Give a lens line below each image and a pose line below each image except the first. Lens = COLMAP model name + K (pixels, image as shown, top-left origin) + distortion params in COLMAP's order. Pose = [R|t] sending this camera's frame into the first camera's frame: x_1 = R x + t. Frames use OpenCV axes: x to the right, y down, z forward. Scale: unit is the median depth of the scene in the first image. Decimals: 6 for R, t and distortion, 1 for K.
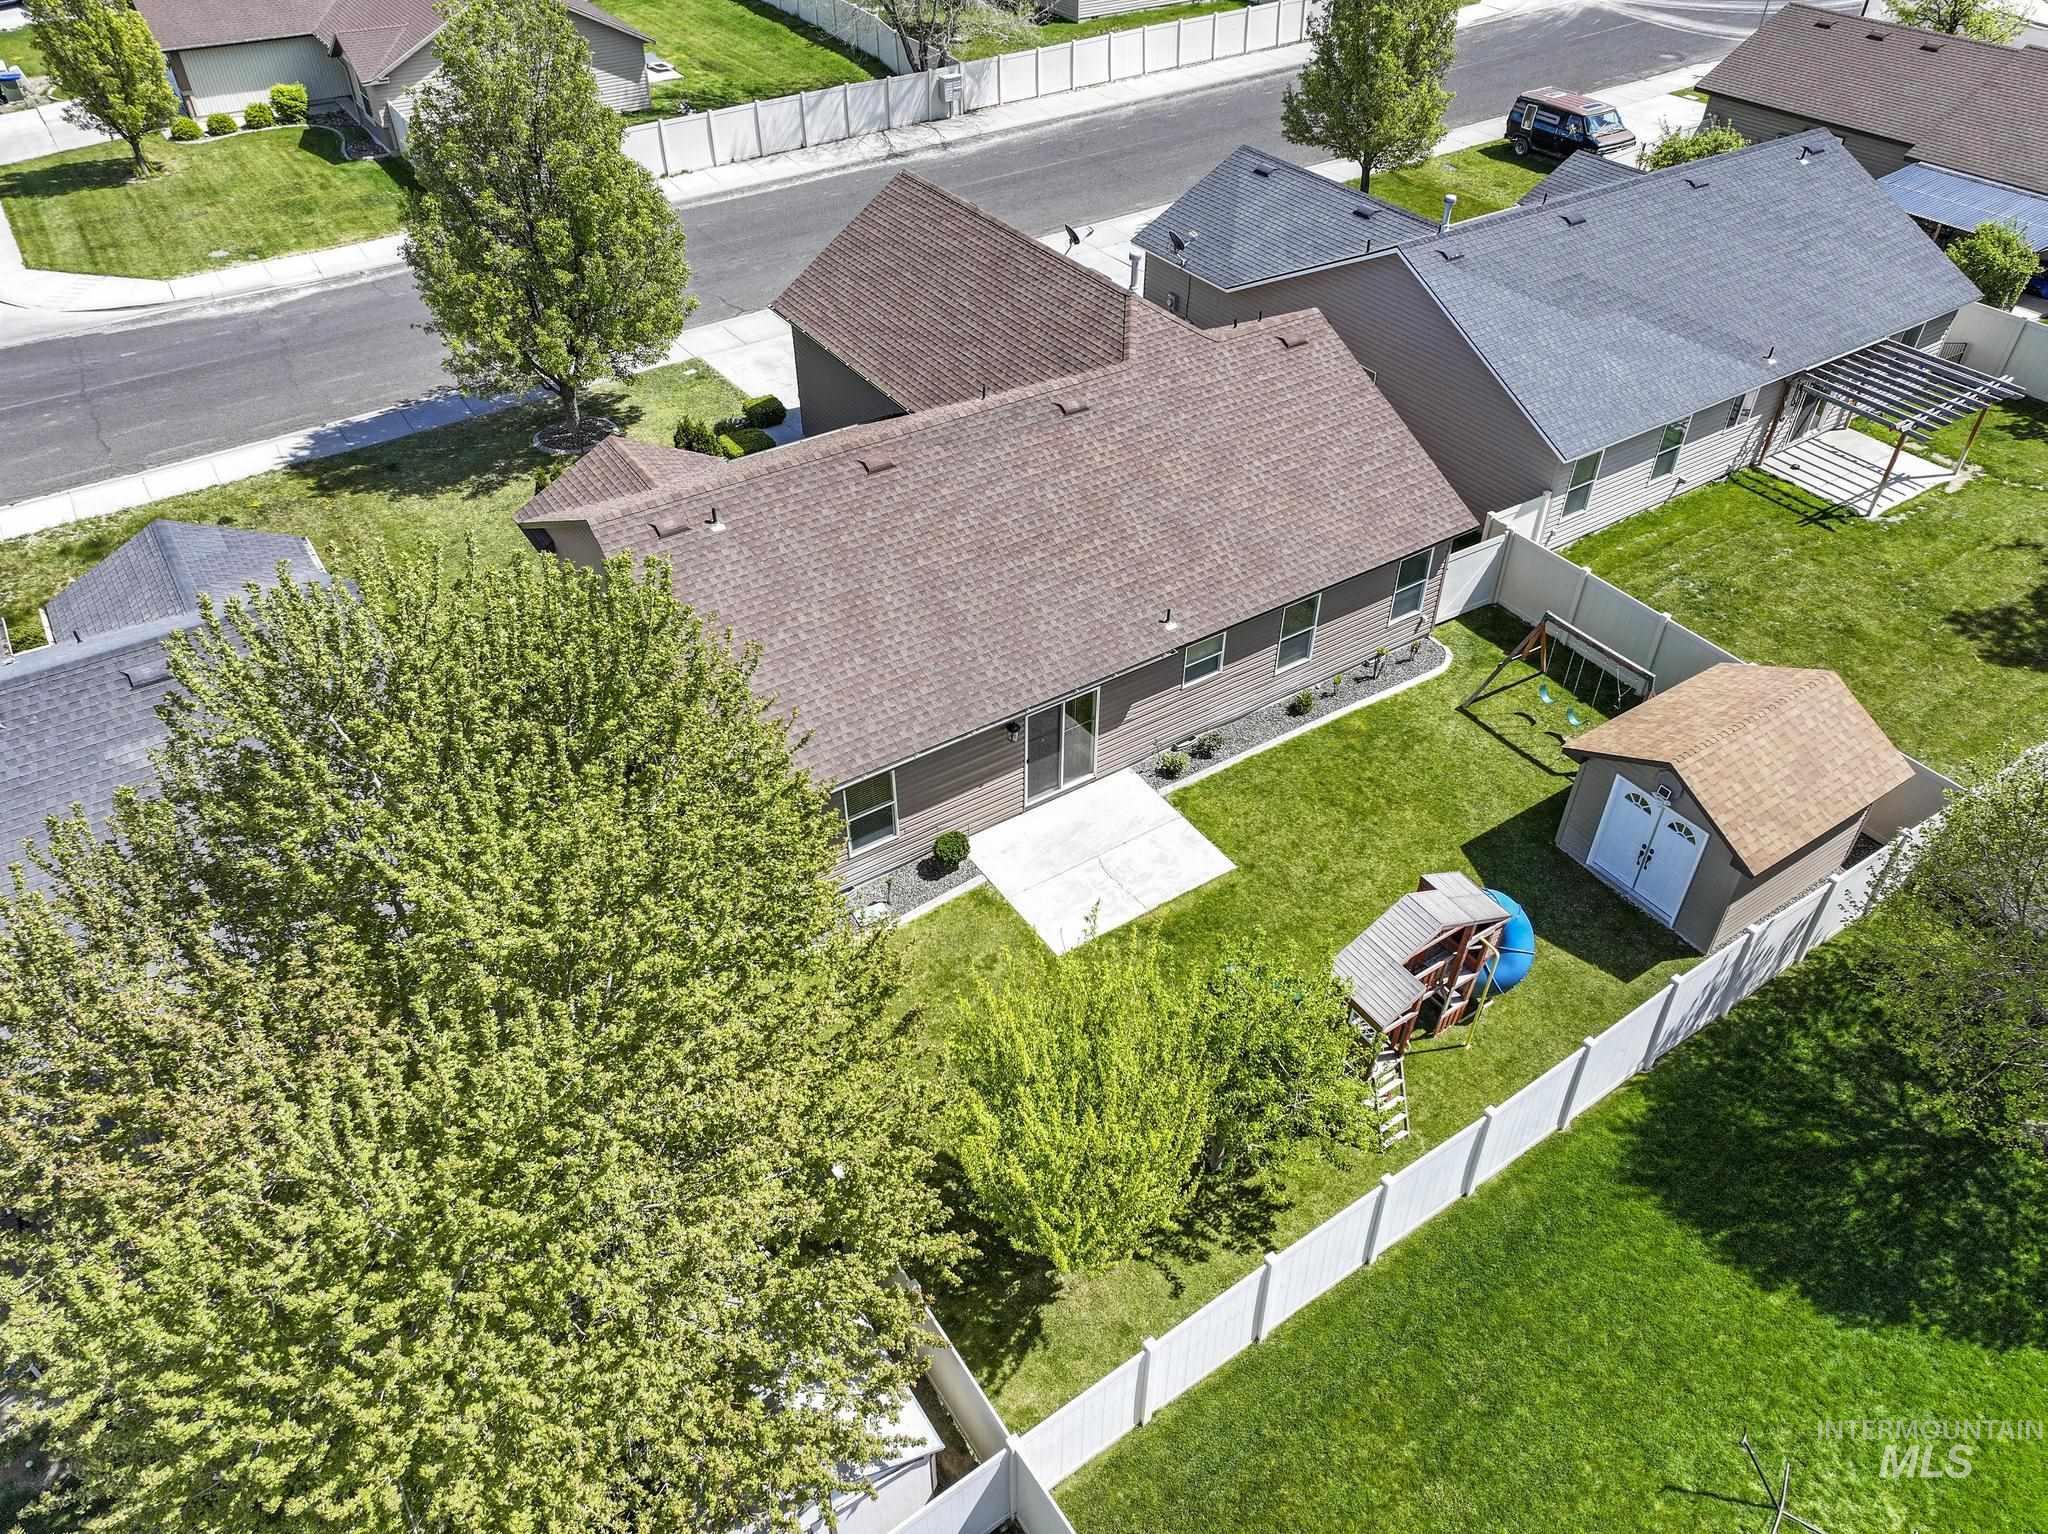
lens RADIAL K [[1429.2, 0, 1024.0], [0, 1429.2, 767.0], [0, 0, 1]] dist [0.003121, 0.008481]
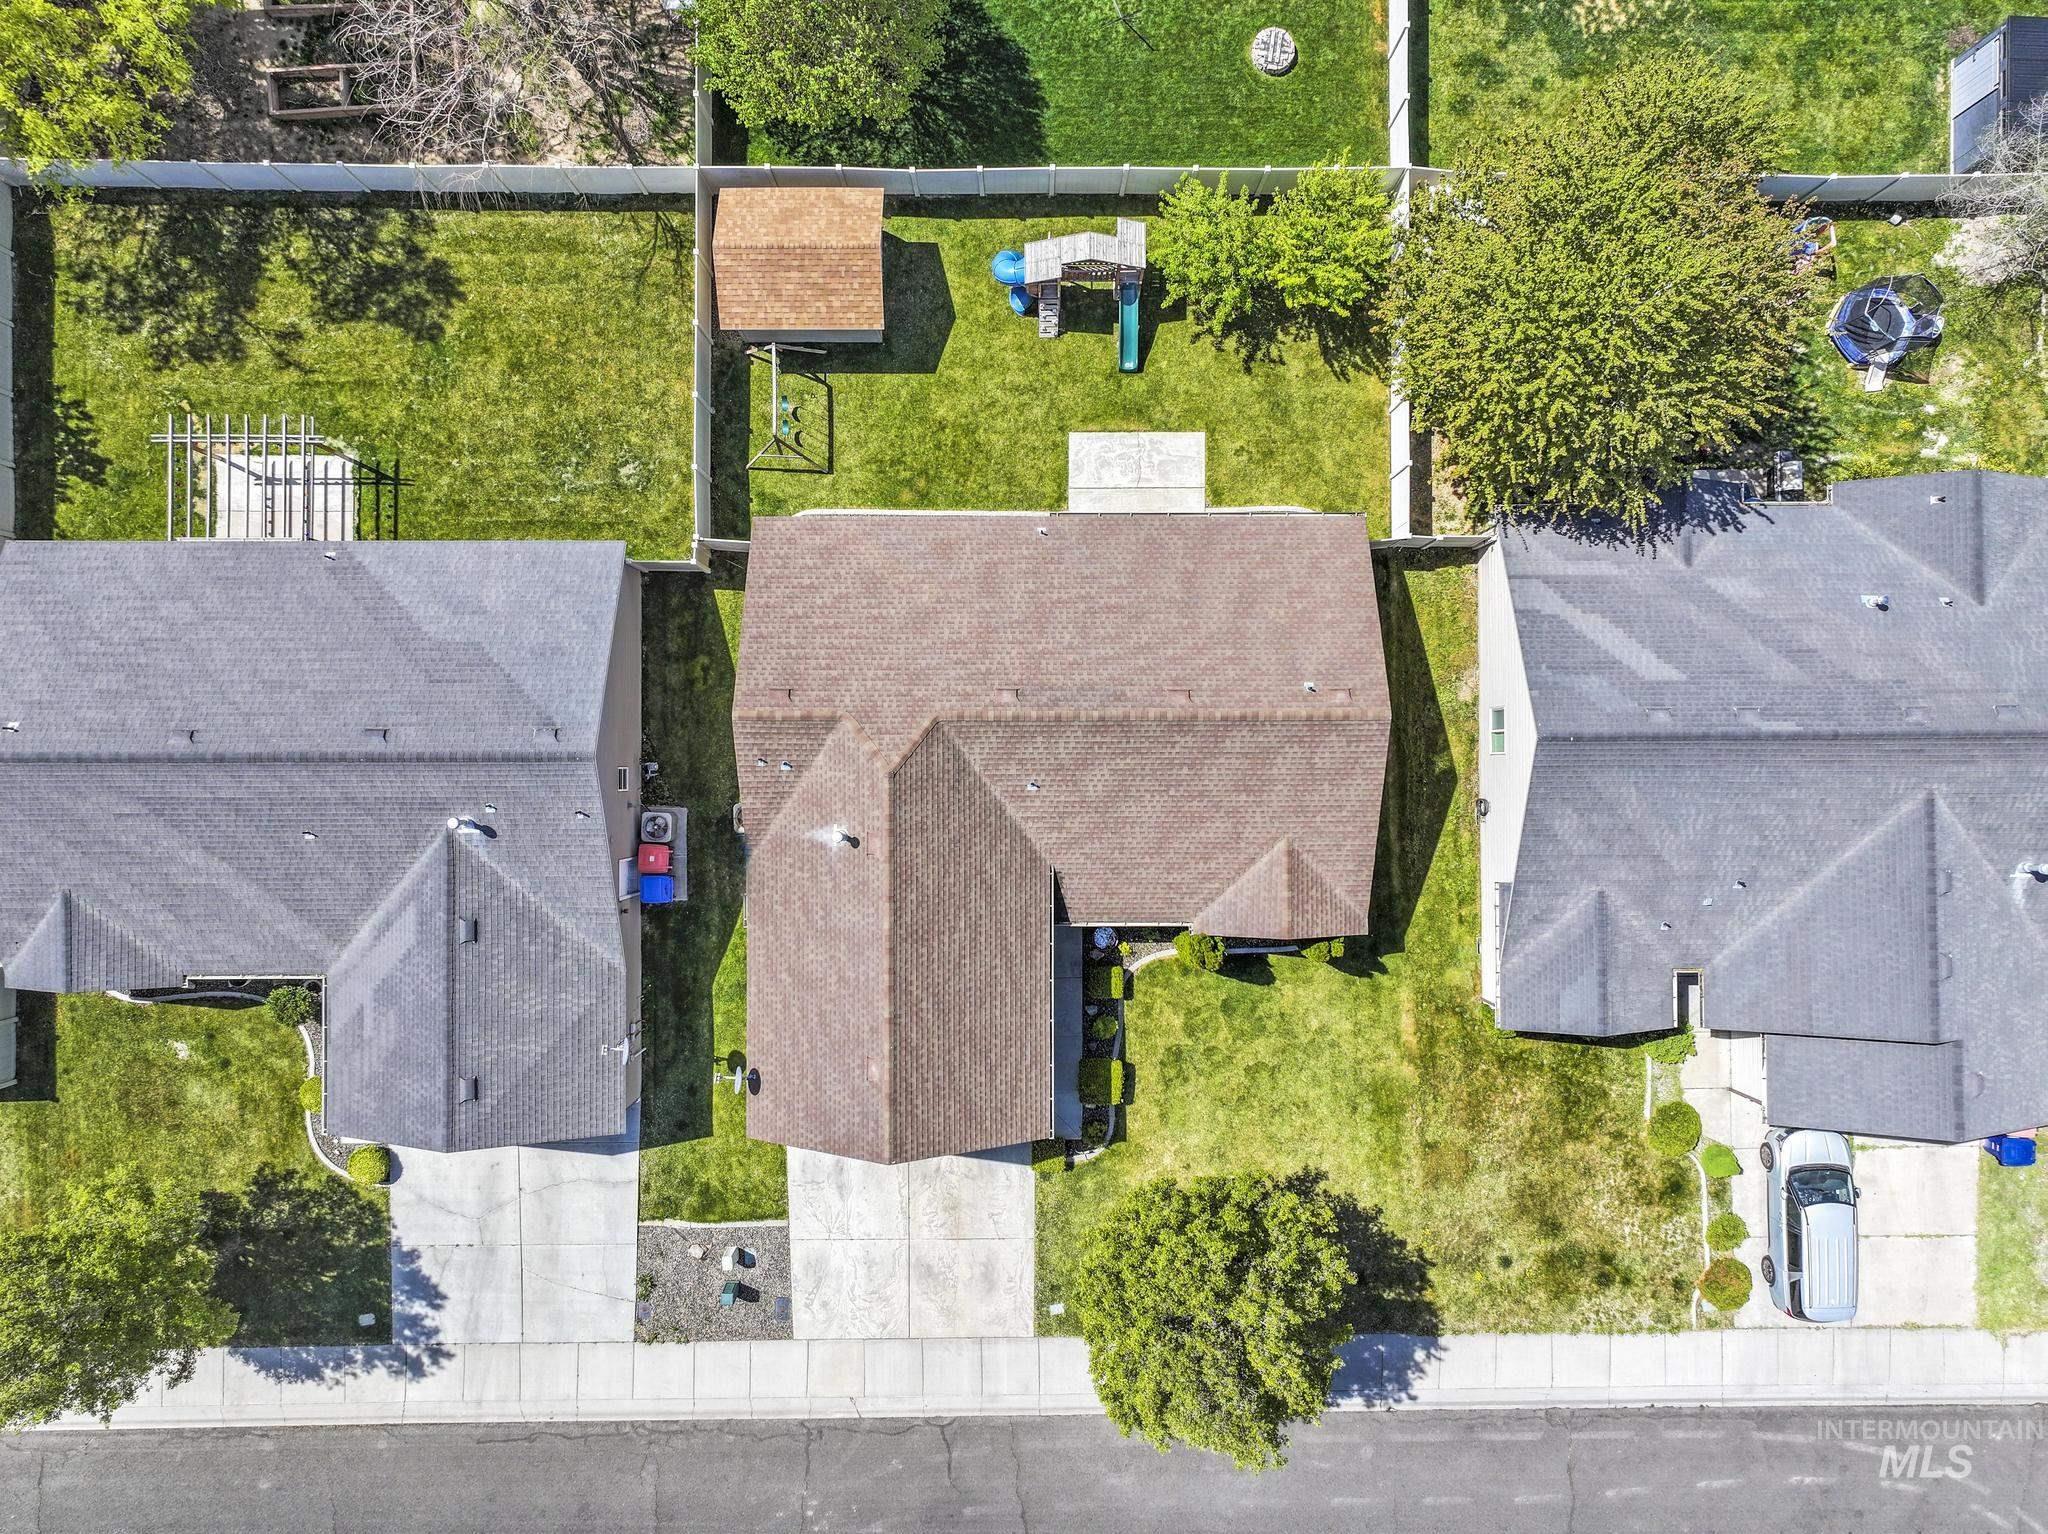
lens RADIAL K [[1429.2, 0, 1024.0], [0, 1429.2, 767.0], [0, 0, 1]] dist [0.003121, 0.008481]
pose [[-0.832986, -0.553293, 0.000960, -0.013823], [0.356154, -0.534863, 0.766209, -1.048193], [-0.423425, 0.638583, 0.642591, 0.176207]]
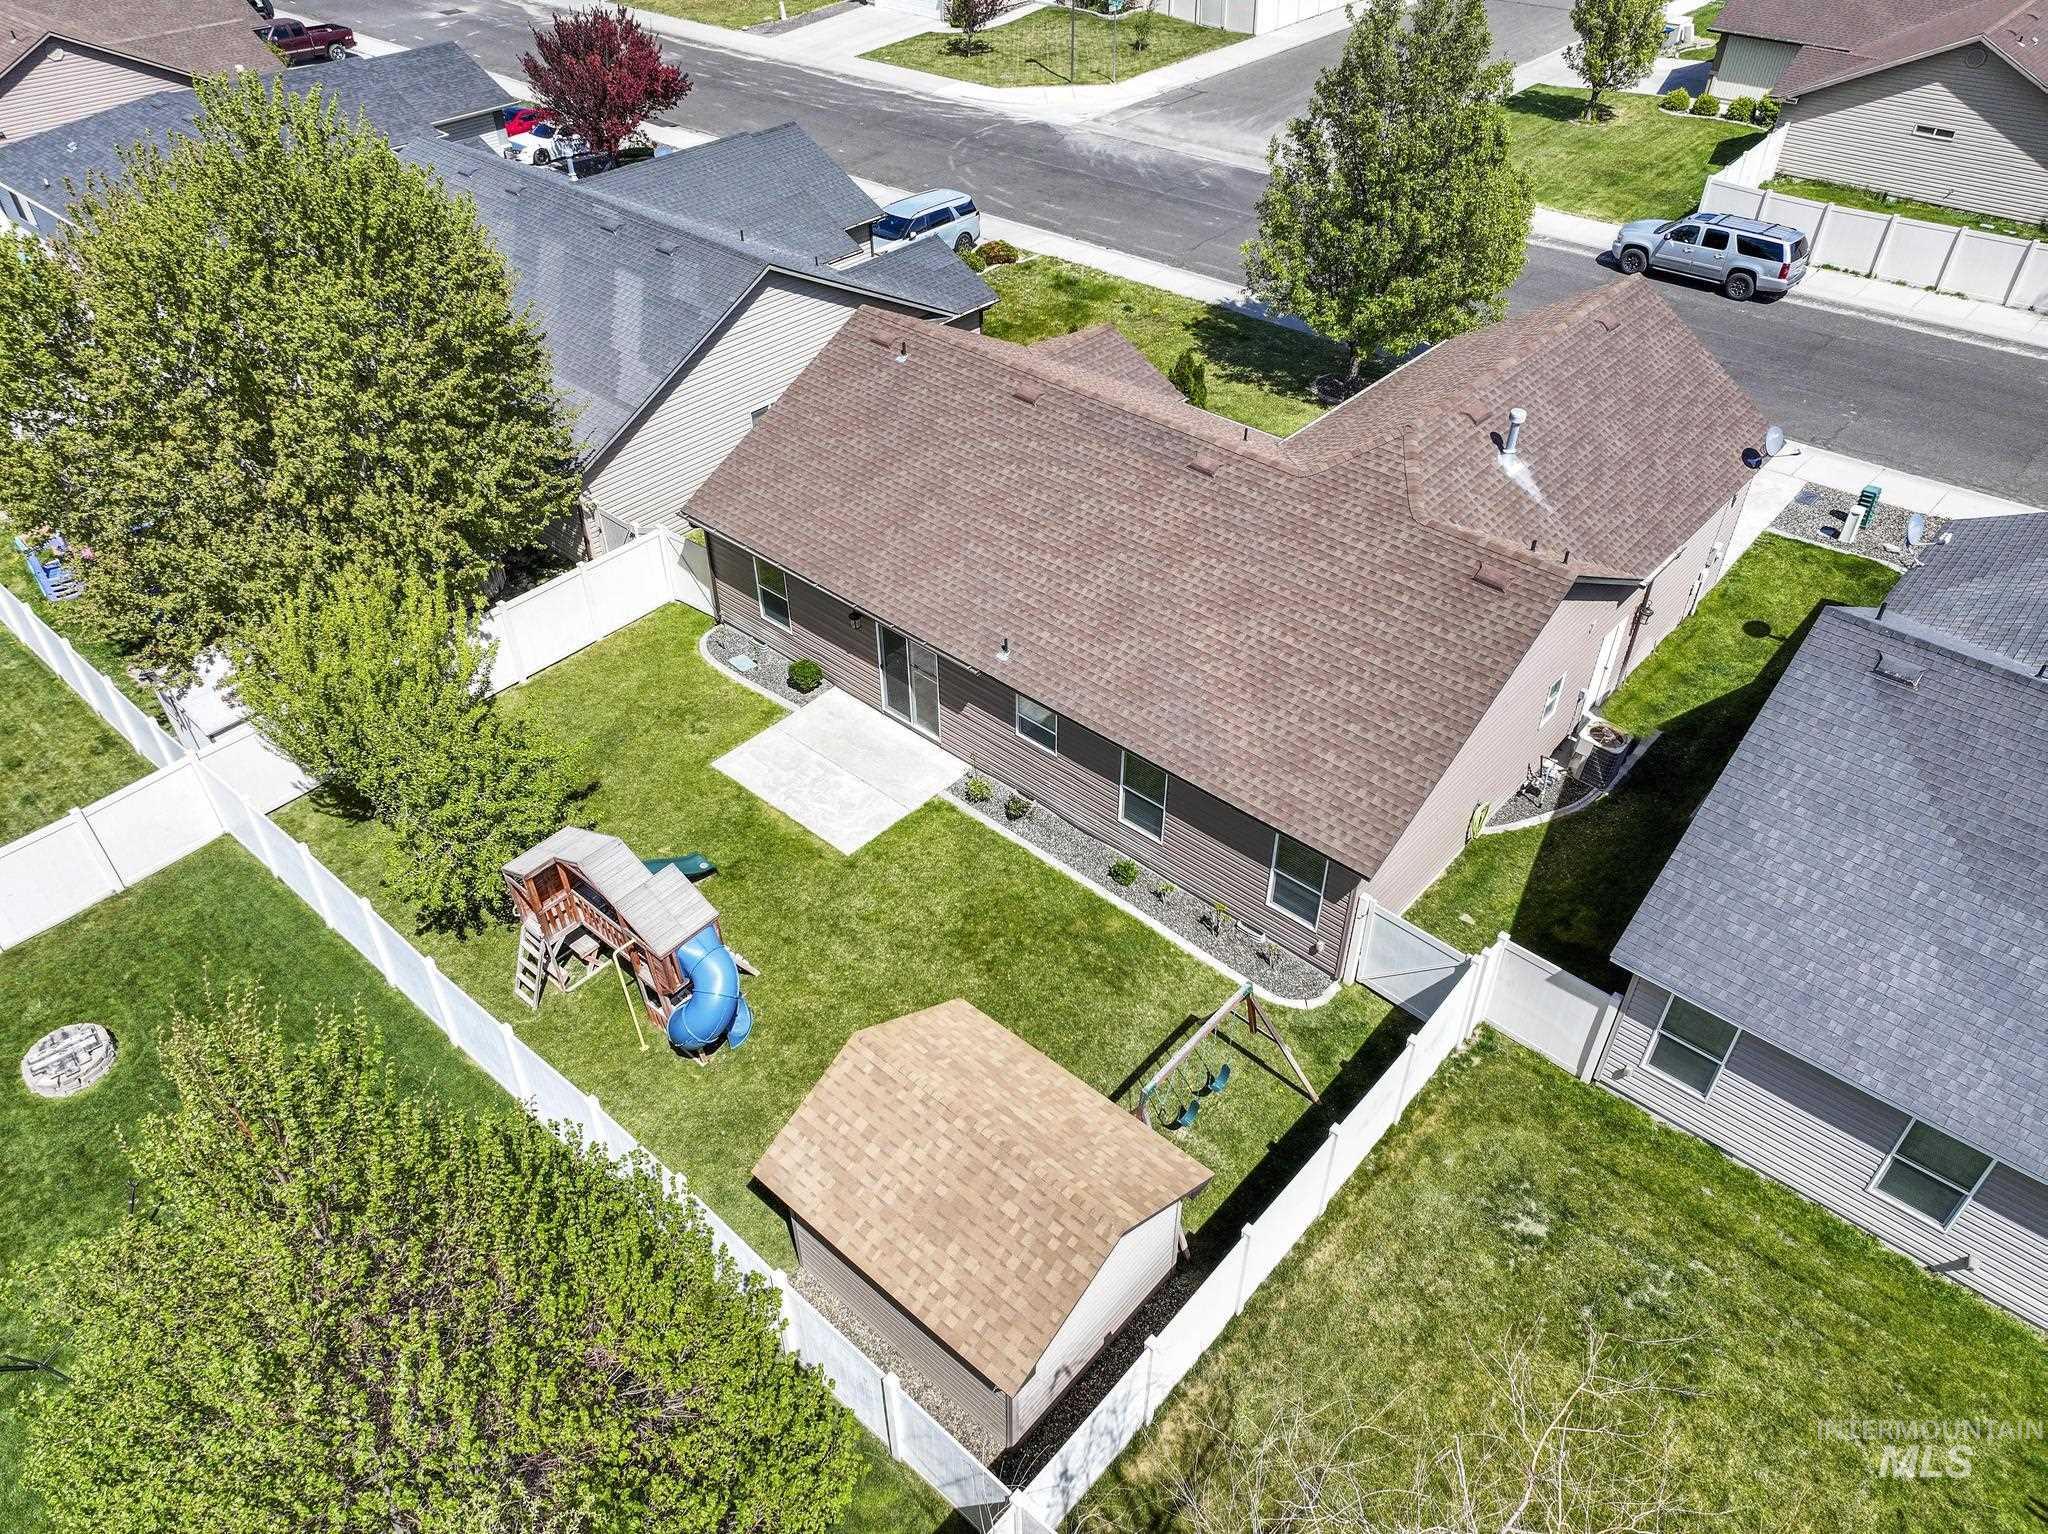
lens RADIAL K [[1429.2, 0, 1024.0], [0, 1429.2, 767.0], [0, 0, 1]] dist [0.003121, 0.008481]
pose [[0.254205, 0.616002, -0.745601, 0.677365], [-0.621085, 0.694931, 0.362386, -0.314781], [0.741372, 0.370961, 0.559245, 0.387884]]
